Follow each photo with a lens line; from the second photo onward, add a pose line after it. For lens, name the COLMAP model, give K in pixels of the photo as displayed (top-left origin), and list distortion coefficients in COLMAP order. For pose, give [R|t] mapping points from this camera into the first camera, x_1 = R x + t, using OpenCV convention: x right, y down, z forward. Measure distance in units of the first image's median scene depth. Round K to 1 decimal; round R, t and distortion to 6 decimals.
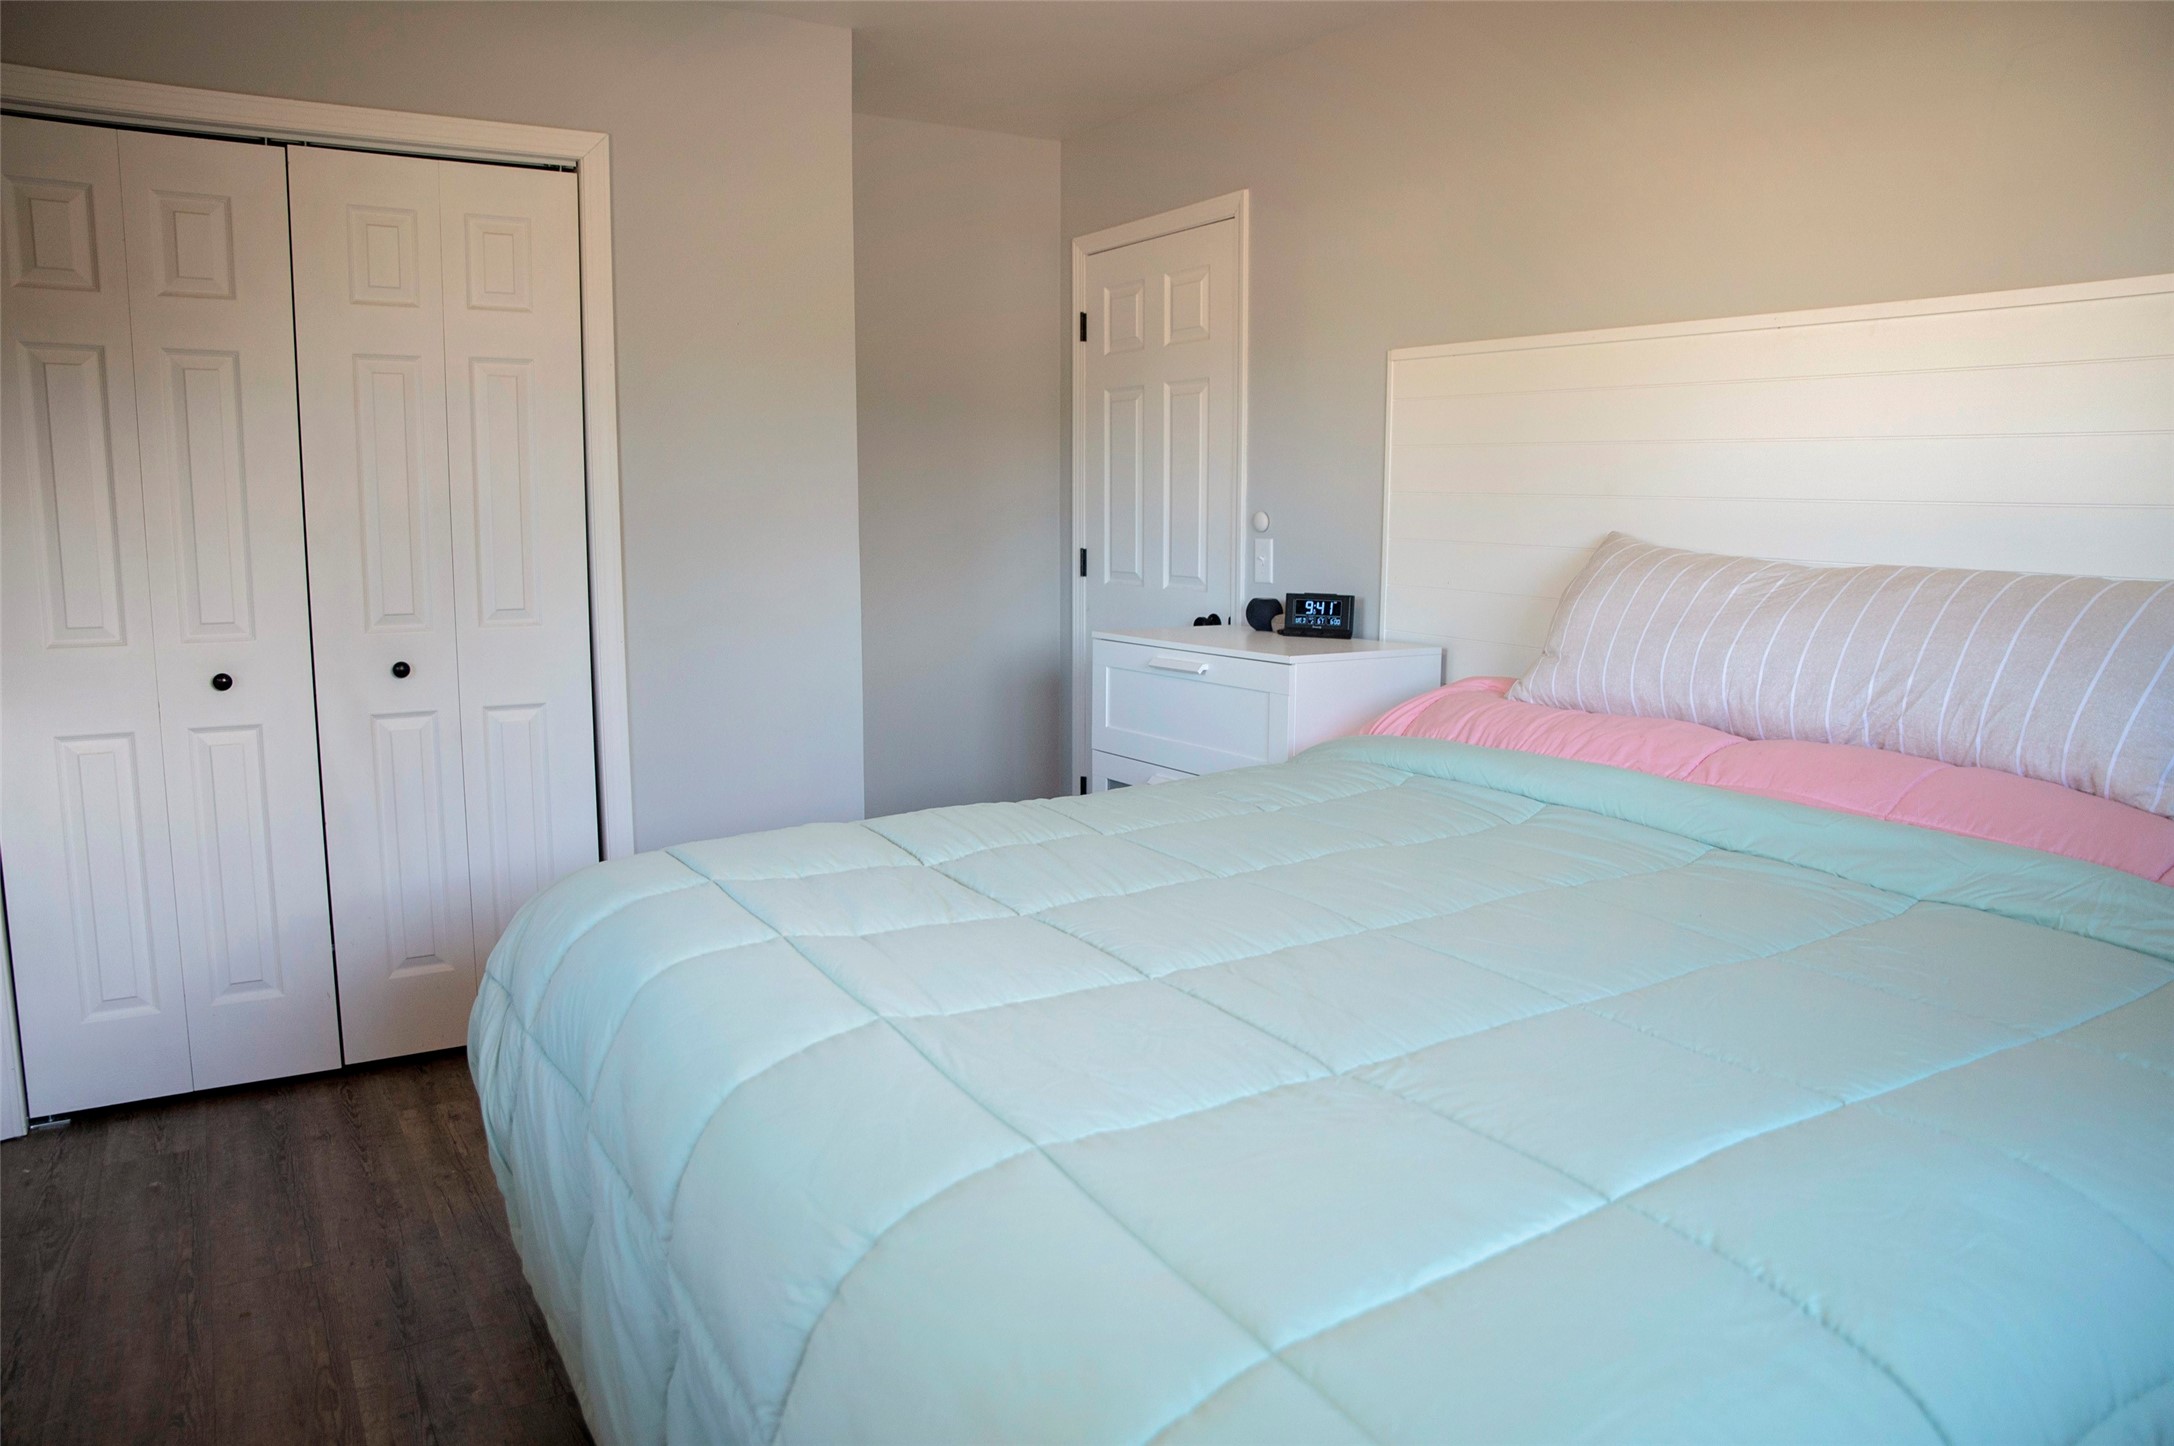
lens RADIAL K [[1530.1, 0, 1092.0], [0, 1530.1, 710.9], [0, 0, 1]] dist [-0.011395, -0.000845]
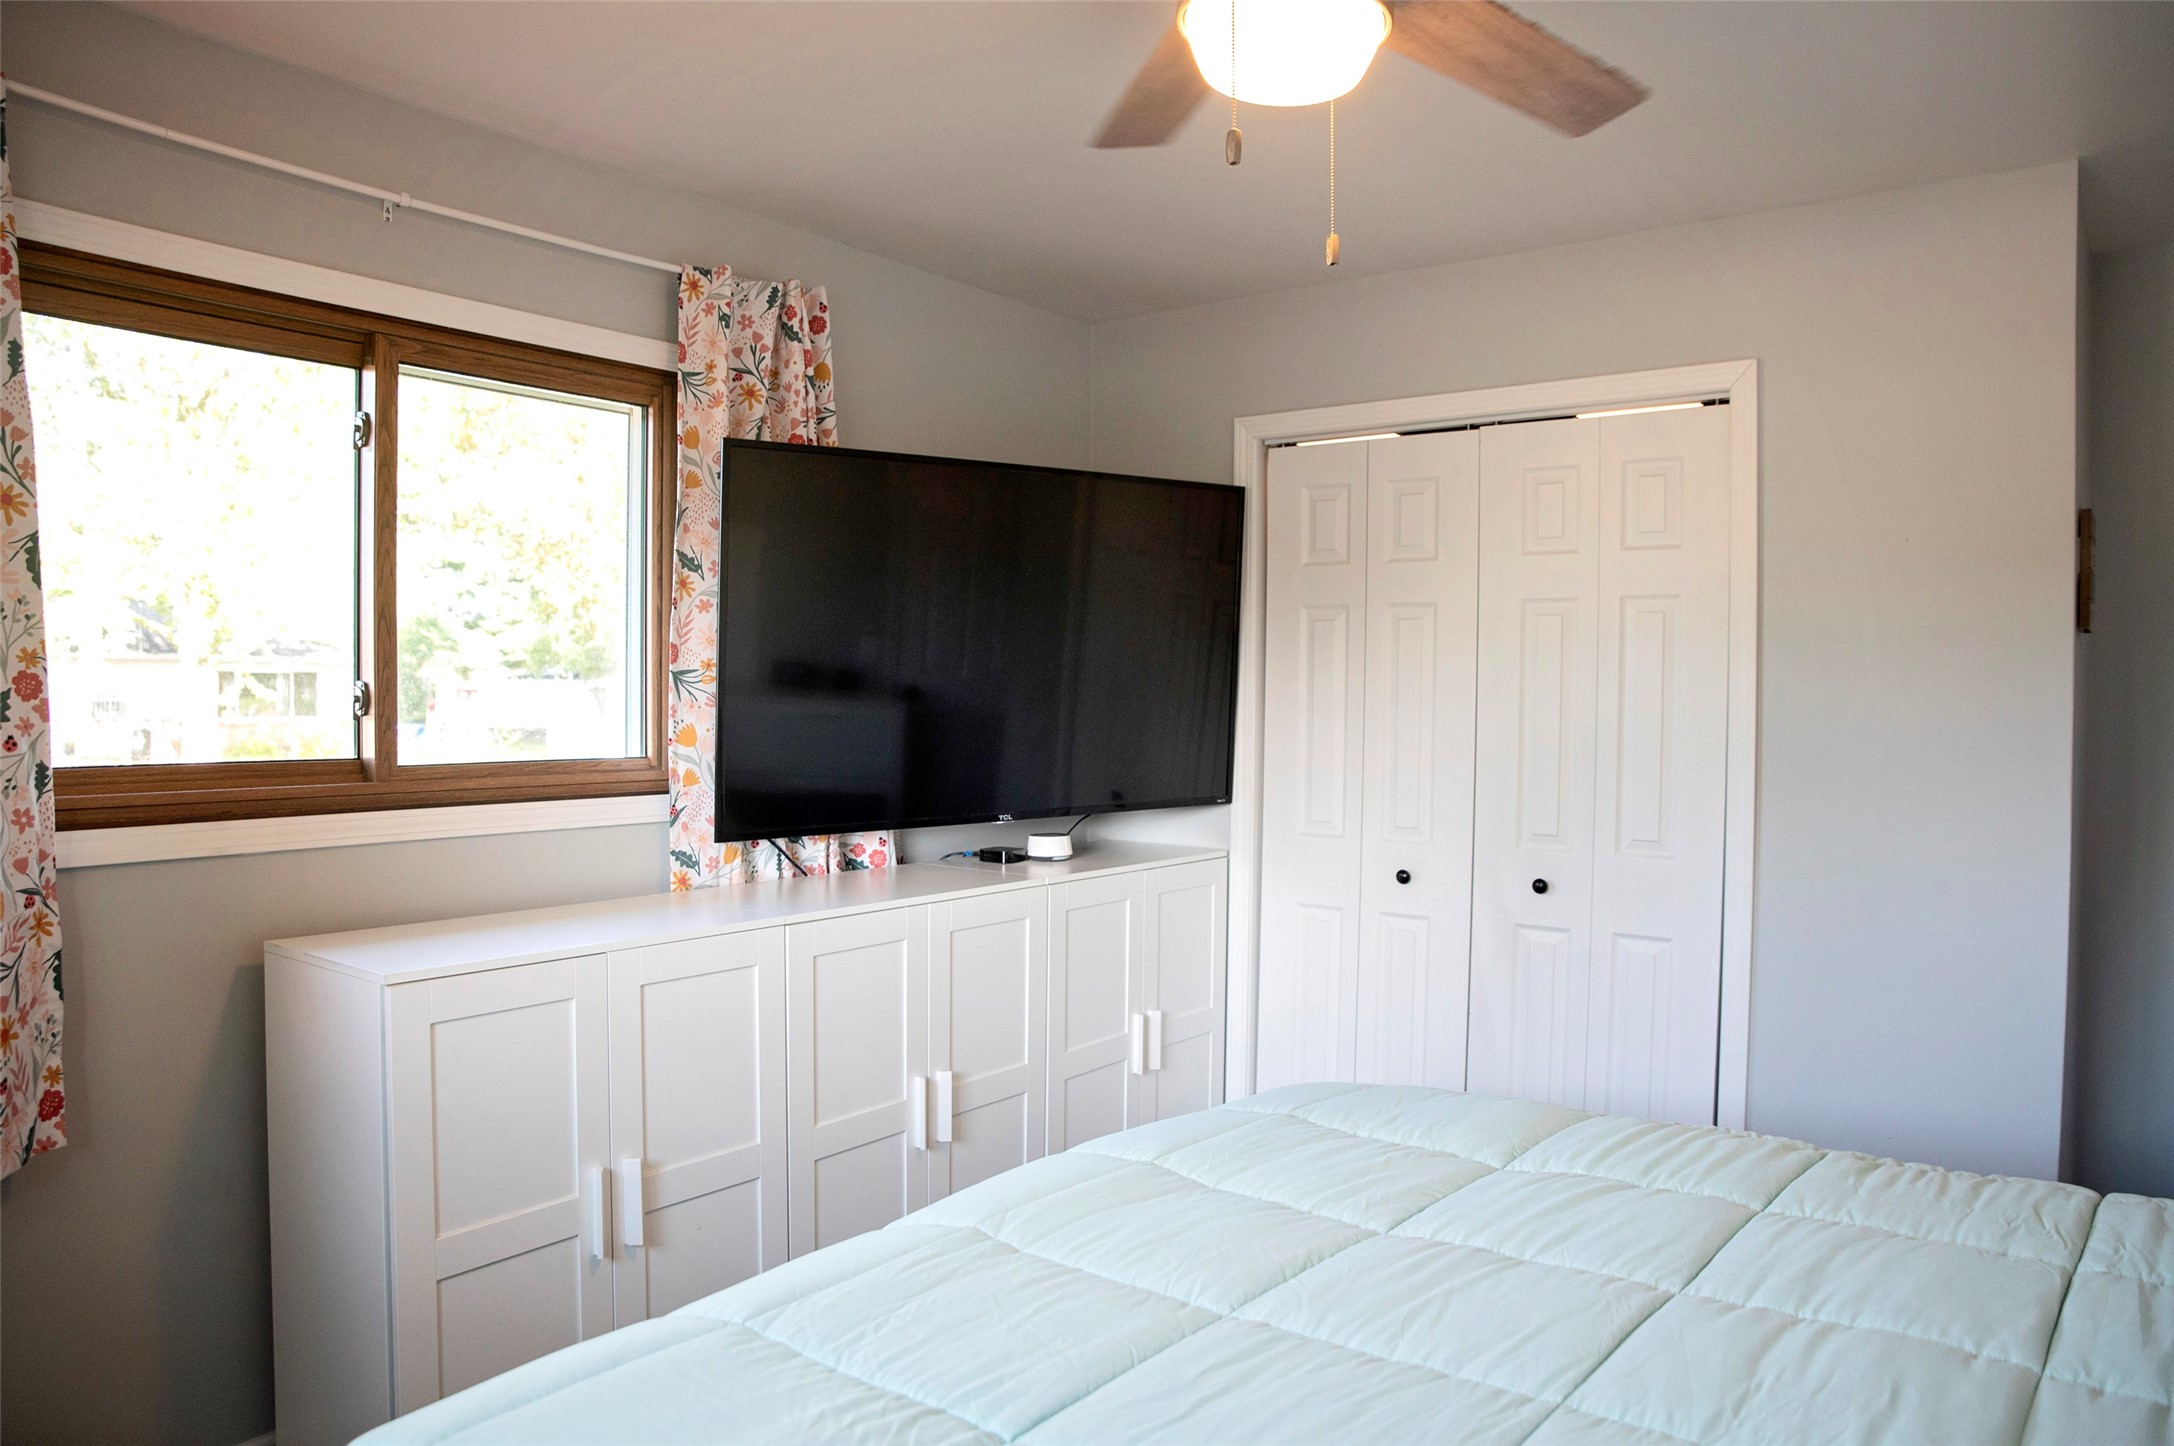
lens RADIAL K [[1530.1, 0, 1093.7], [0, 1530.1, 739.6], [0, 0, 1]] dist [-0.011395, -0.000845]
pose [[0.409980, 0.028592, -0.911646, 0.399682], [-0.148661, 0.988238, -0.035861, -0.043979], [0.899898, 0.150229, 0.409408, 0.265924]]
